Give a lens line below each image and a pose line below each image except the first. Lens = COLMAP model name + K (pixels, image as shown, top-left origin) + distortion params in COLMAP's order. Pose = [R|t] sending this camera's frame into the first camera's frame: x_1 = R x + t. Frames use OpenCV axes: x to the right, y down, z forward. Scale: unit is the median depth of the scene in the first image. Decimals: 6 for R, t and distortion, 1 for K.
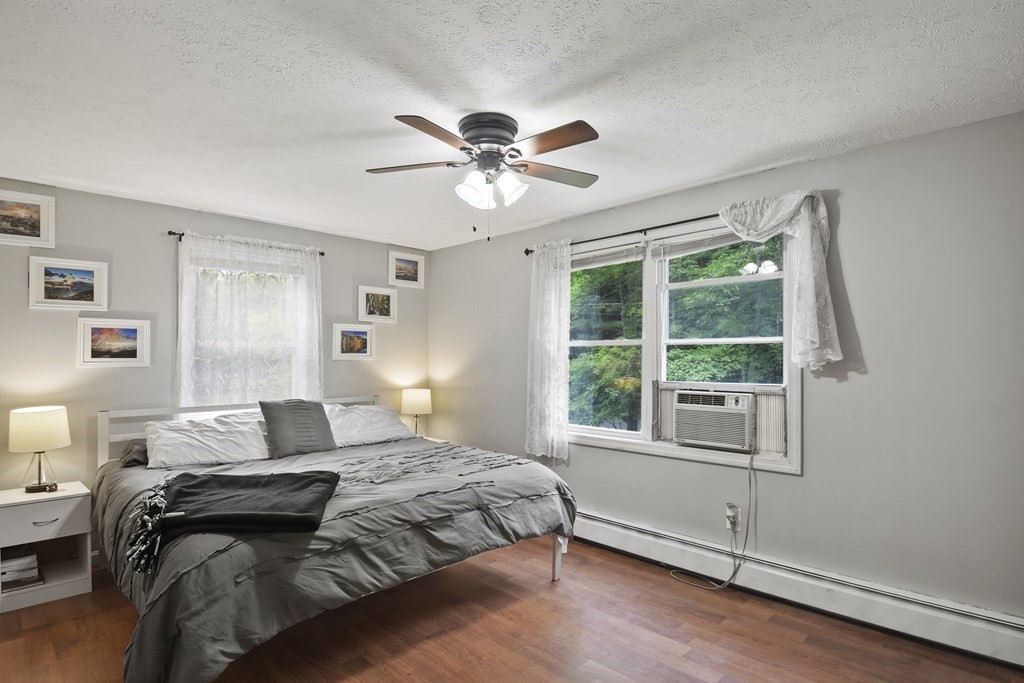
lens RADIAL K [[535.3, 0, 512.0], [0, 535.3, 343.0], [0, 0, 1]] dist [-0.002589, -0.000670]
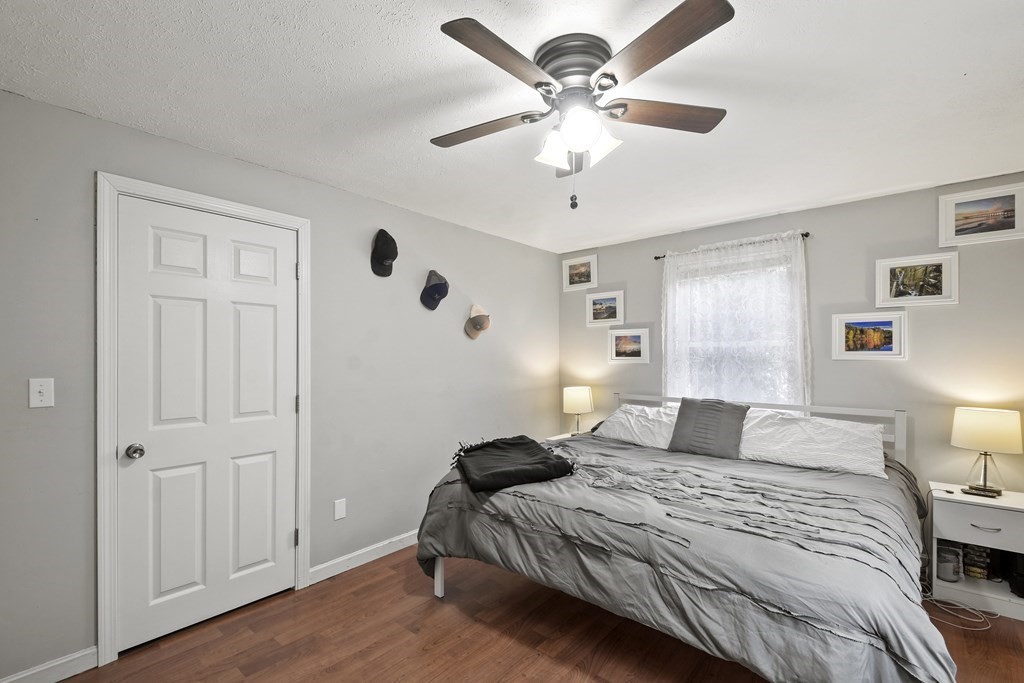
lens RADIAL K [[454.6, 0, 511.0], [0, 454.6, 351.8], [0, 0, 1]] dist [0.010703, -0.001385]
pose [[0.069826, -0.010152, -0.997507, 0.439549], [0.026556, 0.999613, -0.008315, 0.016704], [0.997206, -0.025909, 0.070069, 0.621304]]
